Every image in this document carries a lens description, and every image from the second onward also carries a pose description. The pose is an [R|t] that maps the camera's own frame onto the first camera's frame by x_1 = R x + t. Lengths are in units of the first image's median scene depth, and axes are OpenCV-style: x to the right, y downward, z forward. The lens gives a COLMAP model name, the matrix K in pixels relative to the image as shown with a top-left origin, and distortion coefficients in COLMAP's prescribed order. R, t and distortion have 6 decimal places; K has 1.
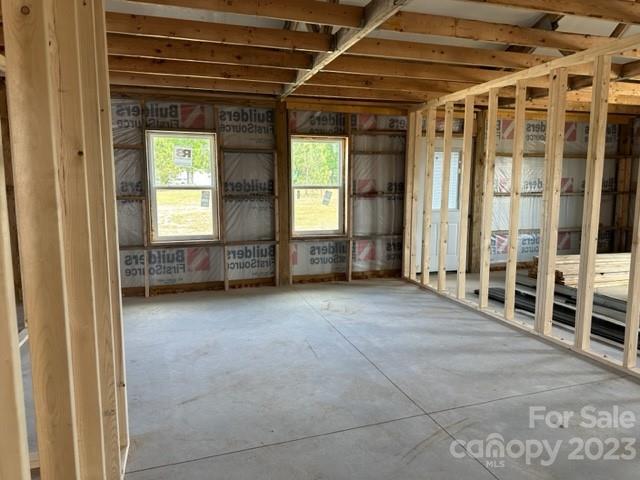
lens RADIAL K [[455.6, 0, 323.9], [0, 455.6, 240.8], [0, 0, 1]] dist [0.071222, -0.066120]
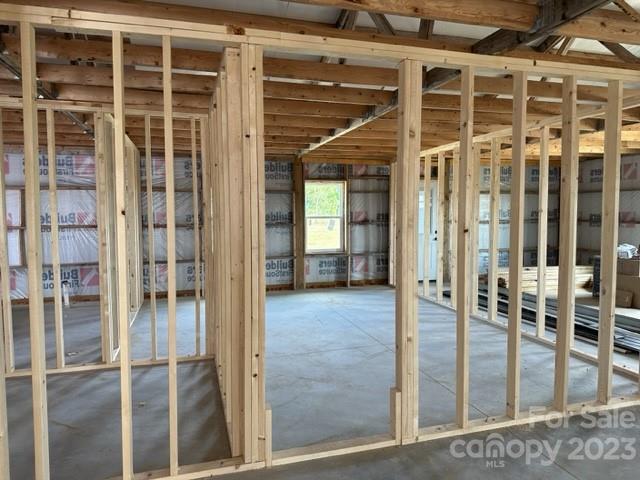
lens RADIAL K [[455.6, 0, 317.5], [0, 455.6, 235.1], [0, 0, 1]] dist [0.071222, -0.066120]
pose [[0.999296, -0.005278, -0.037133, 0.016146], [0.002459, 0.997139, -0.075548, 0.038529], [0.037425, 0.075403, 0.996451, -0.355232]]
